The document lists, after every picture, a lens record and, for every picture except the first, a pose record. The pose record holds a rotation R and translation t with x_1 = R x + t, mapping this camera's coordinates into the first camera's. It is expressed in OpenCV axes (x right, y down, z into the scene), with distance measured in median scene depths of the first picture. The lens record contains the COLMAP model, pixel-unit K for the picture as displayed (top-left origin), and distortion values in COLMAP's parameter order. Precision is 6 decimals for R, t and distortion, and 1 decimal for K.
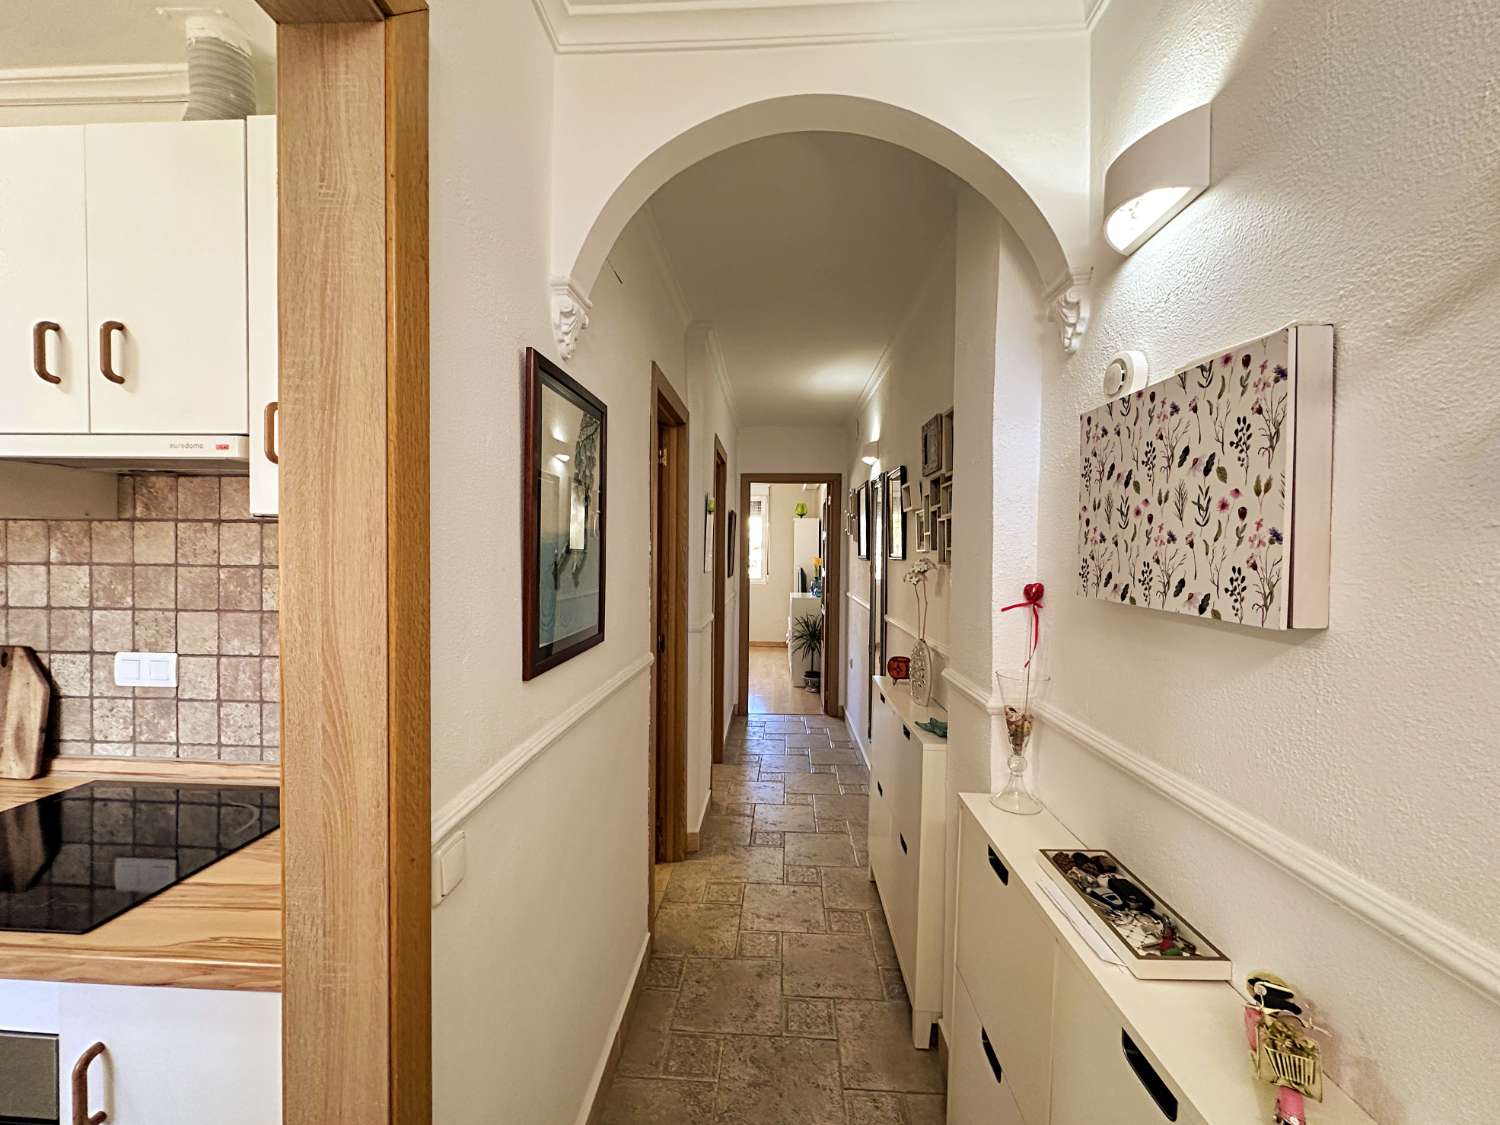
lens RADIAL K [[613.1, 0, 750.0], [0, 613.1, 562.5], [0, 0, 1]] dist [0.000129, 0.000232]
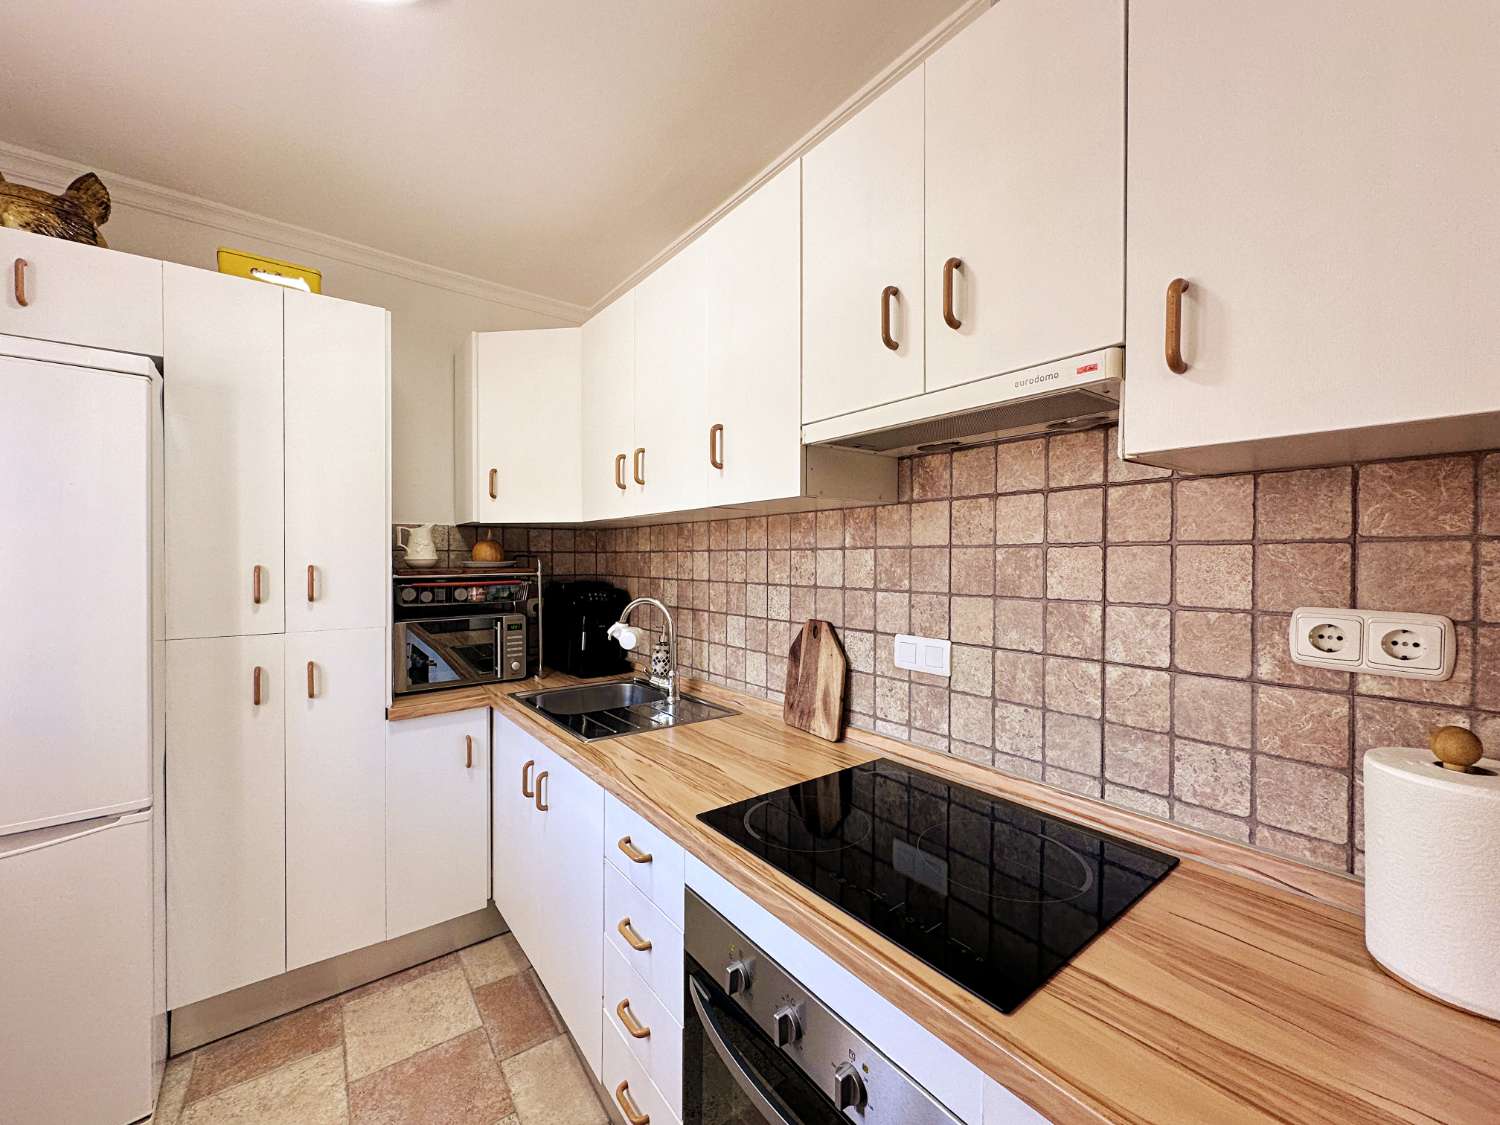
lens RADIAL K [[600.1, 0, 750.1], [0, 600.1, 561.4], [0, 0, 1]] dist [-0.000808, 0.000242]
pose [[0.649735, -0.005132, -0.760144, -0.436329], [-0.010644, 0.999818, -0.015849, 0.045041], [0.760087, 0.018389, 0.649562, 0.170946]]
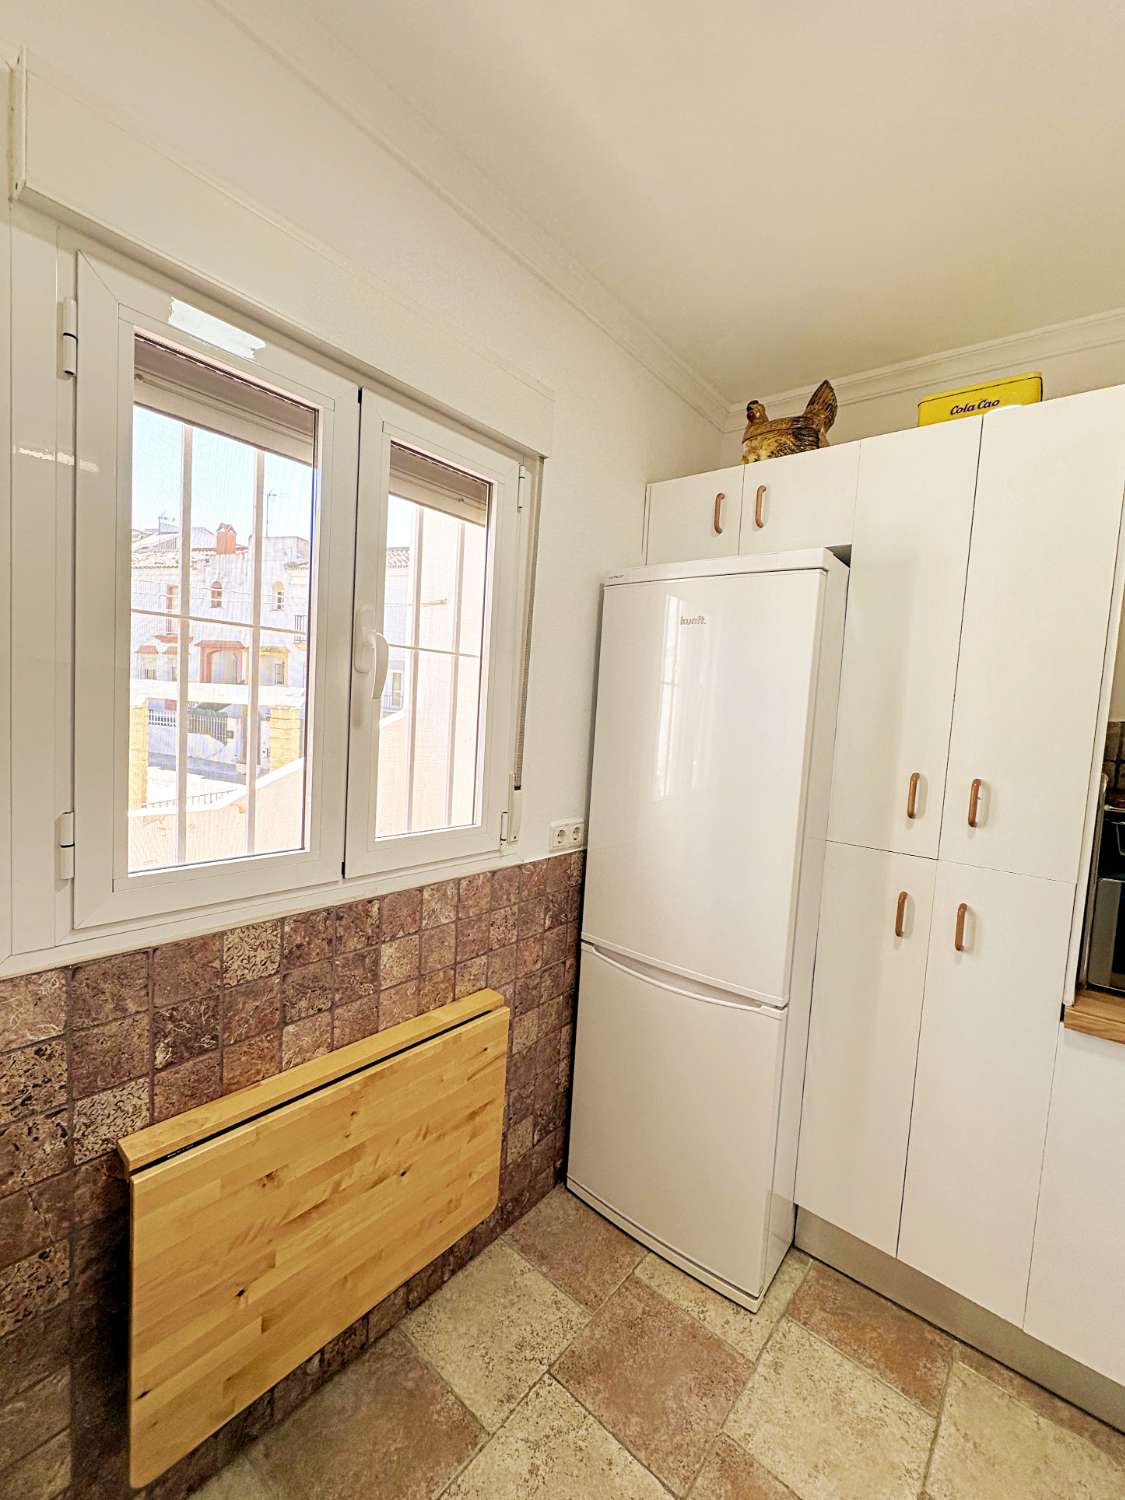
lens RADIAL K [[613.1, 0, 585.6], [0, 613.1, 749.3], [0, 0, 1]] dist [0.000129, 0.000232]
pose [[-0.587598, 0.010728, -0.809082, -0.839564], [-0.084517, 0.993629, 0.074556, -0.024567], [0.804727, 0.112190, -0.582948, 0.349482]]
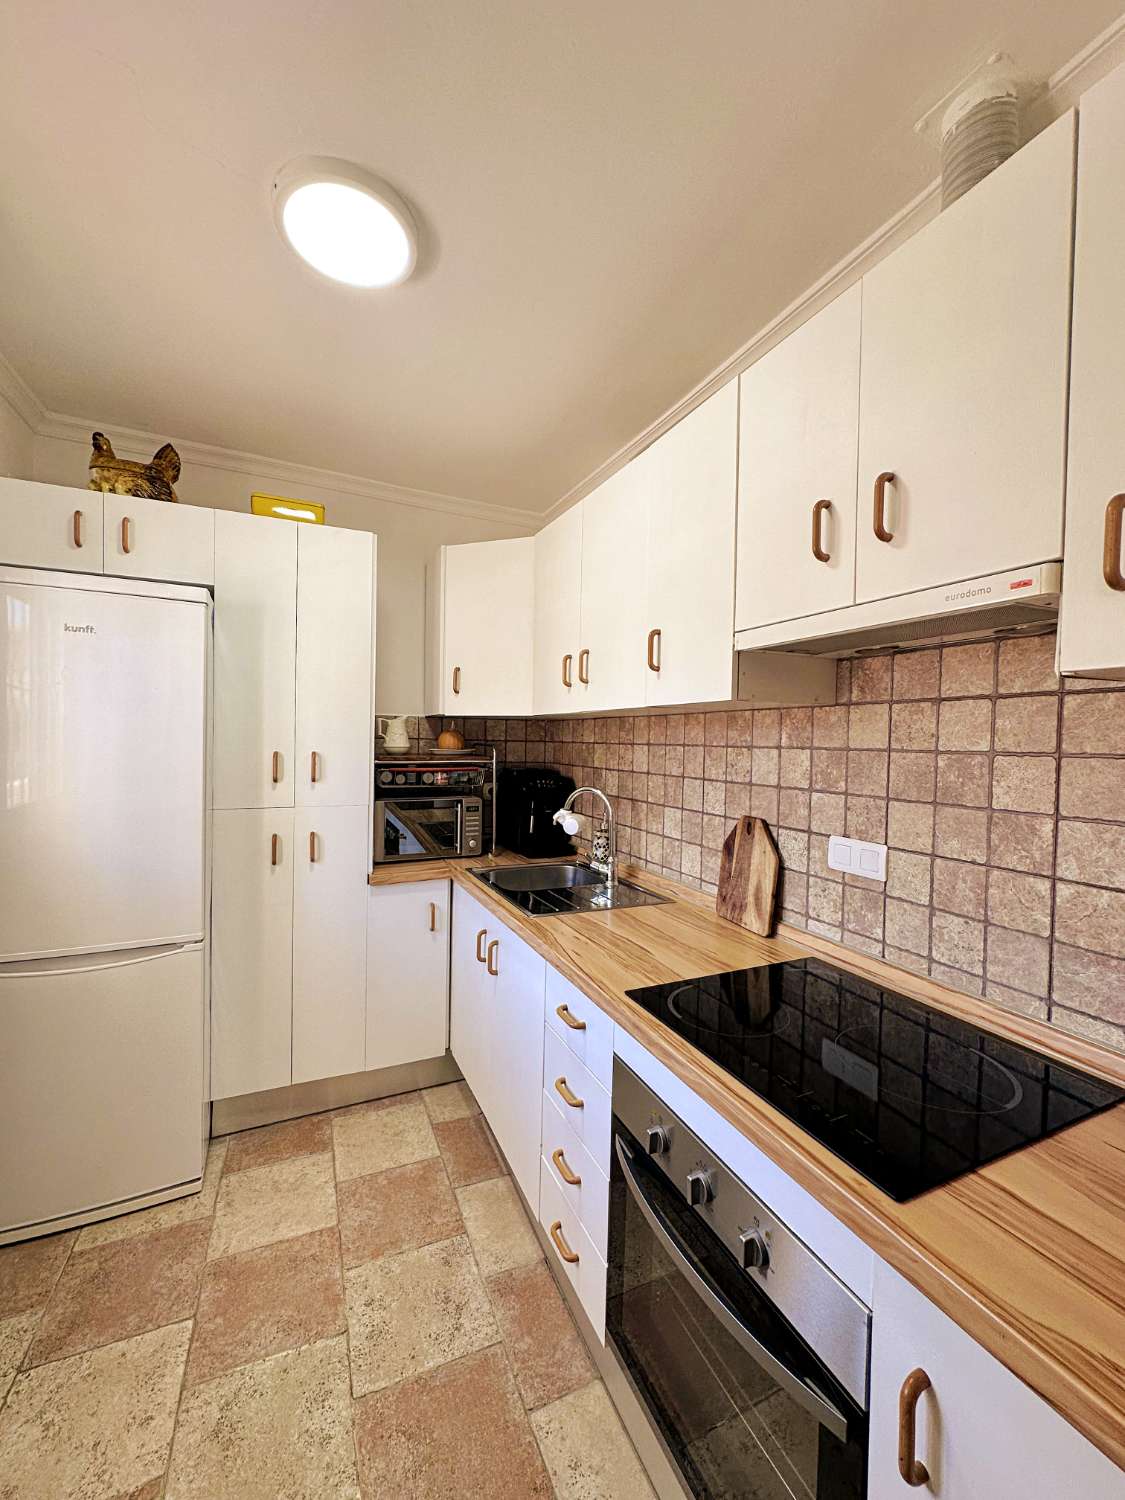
lens RADIAL K [[600.1, 0, 562.5], [0, 600.1, 750.0], [0, 0, 1]] dist [-0.000808, 0.000242]
pose [[0.463451, 0.013059, -0.886027, -0.360564], [-0.032346, 0.999474, -0.002189, 0.021864], [0.885532, 0.029674, 0.463629, 0.141788]]
